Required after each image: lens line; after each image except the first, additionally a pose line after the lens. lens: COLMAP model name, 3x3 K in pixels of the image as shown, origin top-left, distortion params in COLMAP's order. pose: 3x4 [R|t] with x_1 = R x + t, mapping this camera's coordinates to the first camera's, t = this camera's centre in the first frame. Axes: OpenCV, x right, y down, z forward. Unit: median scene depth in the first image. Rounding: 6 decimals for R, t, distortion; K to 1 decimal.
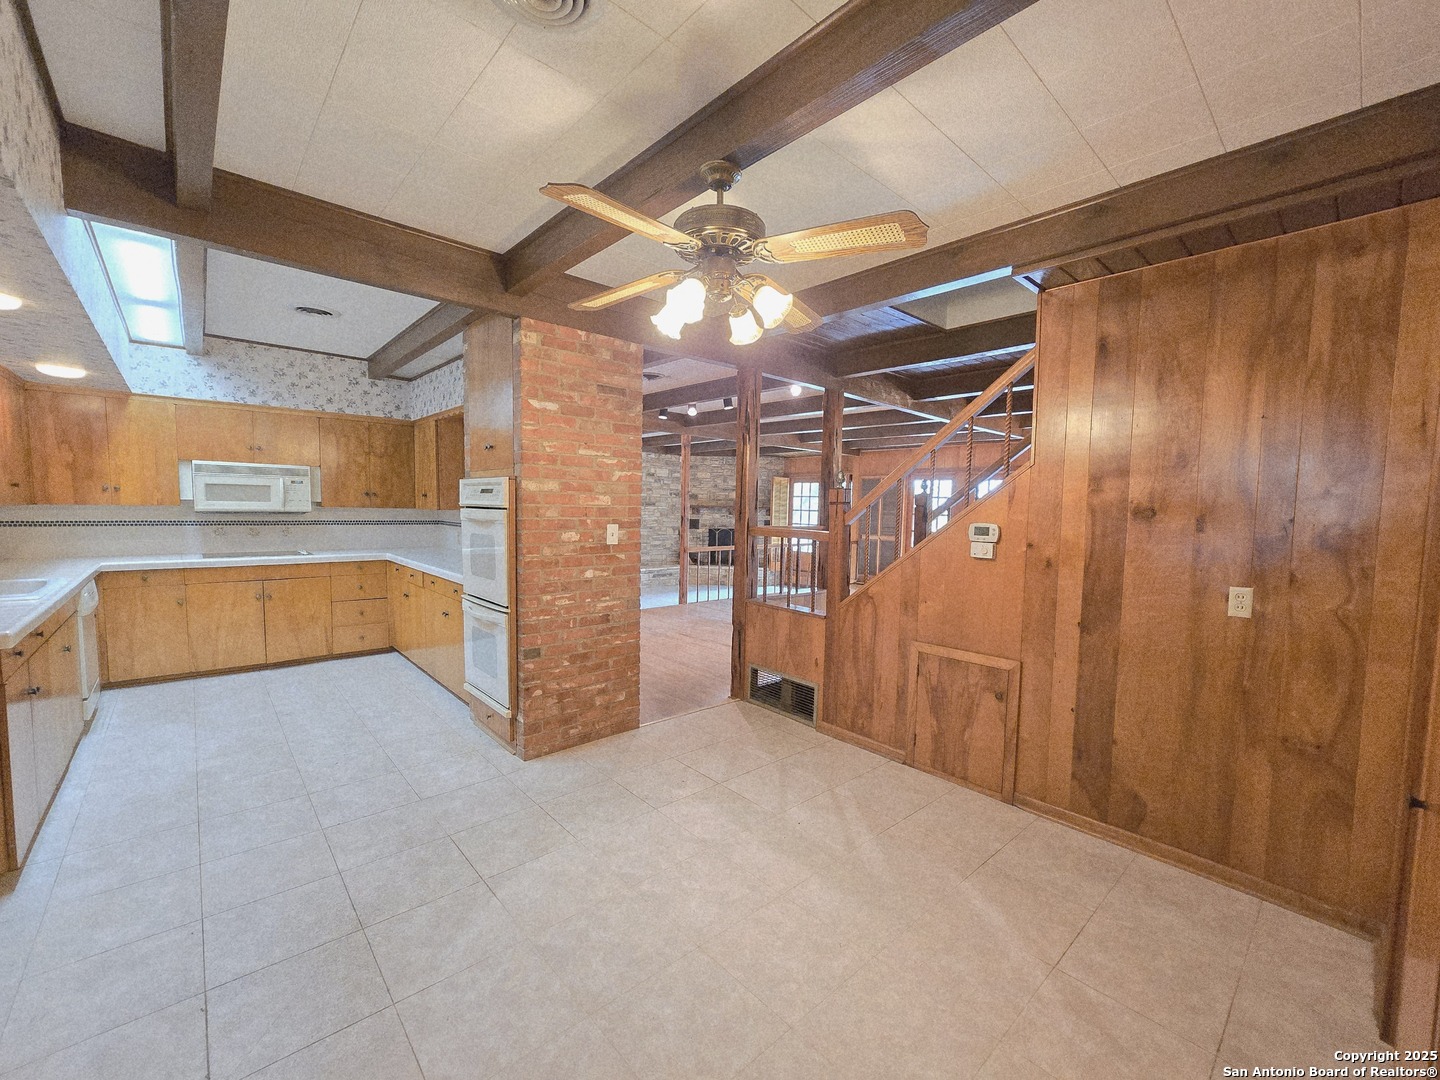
lens RADIAL K [[592.6, 0, 724.3], [0, 592.6, 534.7], [0, 0, 1]] dist [-0.001403, 0.000740]
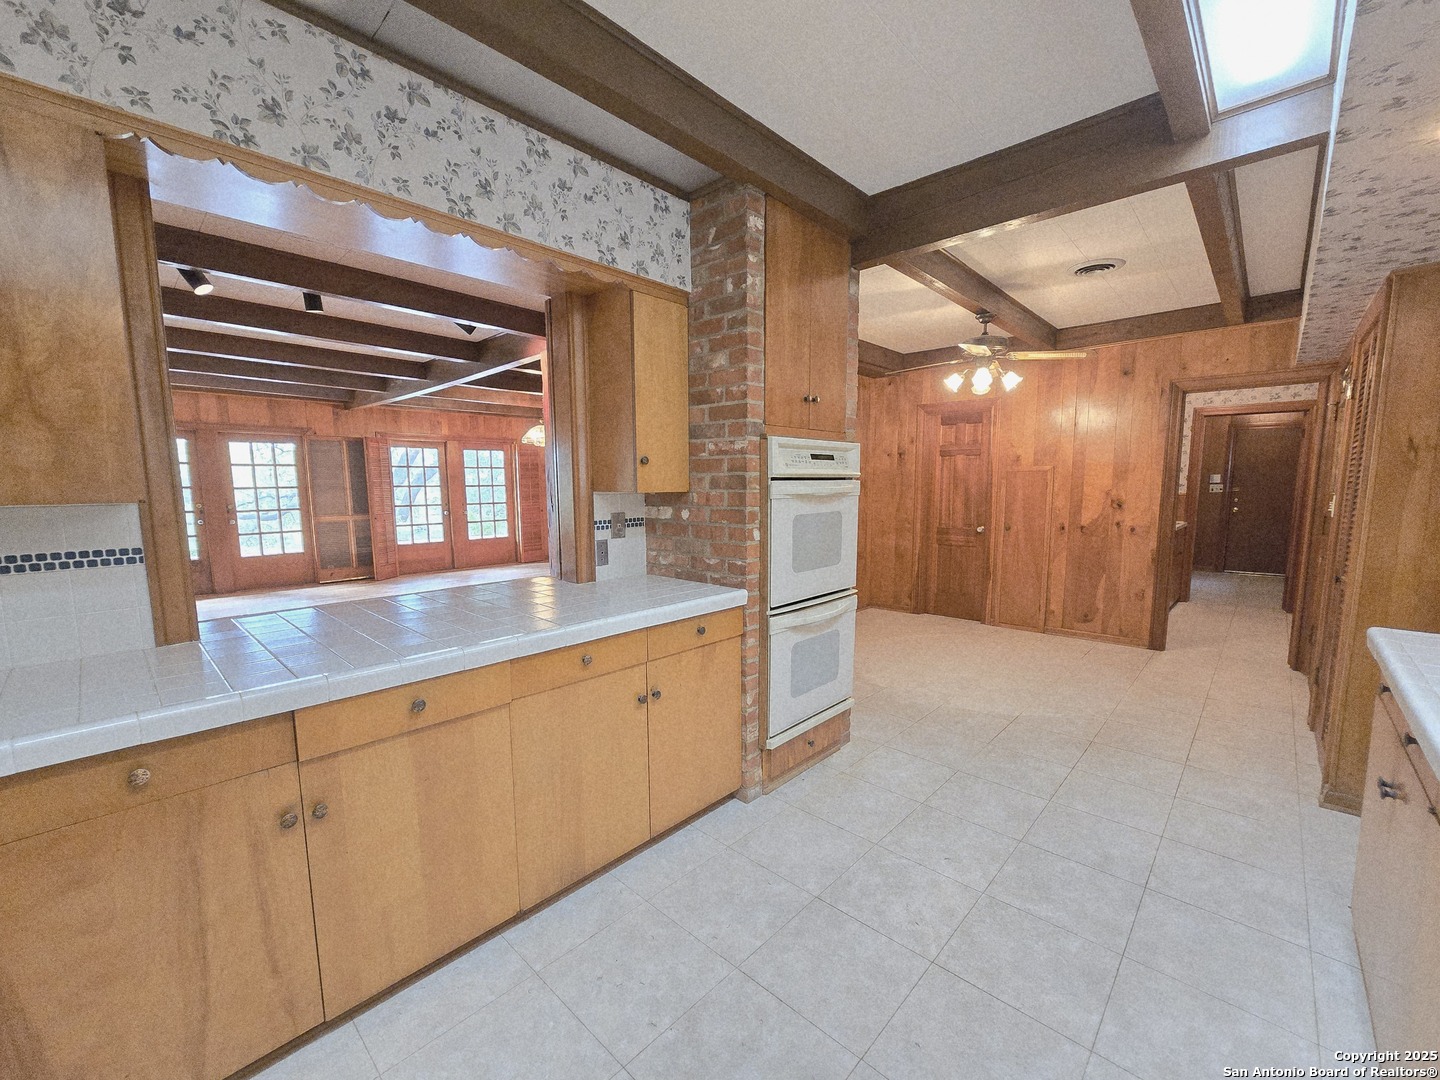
lens RADIAL K [[592.6, 0, 724.6], [0, 592.6, 554.8], [0, 0, 1]] dist [-0.001403, 0.000740]
pose [[-0.086409, -0.133338, 0.987297, -1.173320], [0.056498, 0.988752, 0.138480, -0.061867], [-0.994656, 0.067746, -0.077904, 1.197377]]
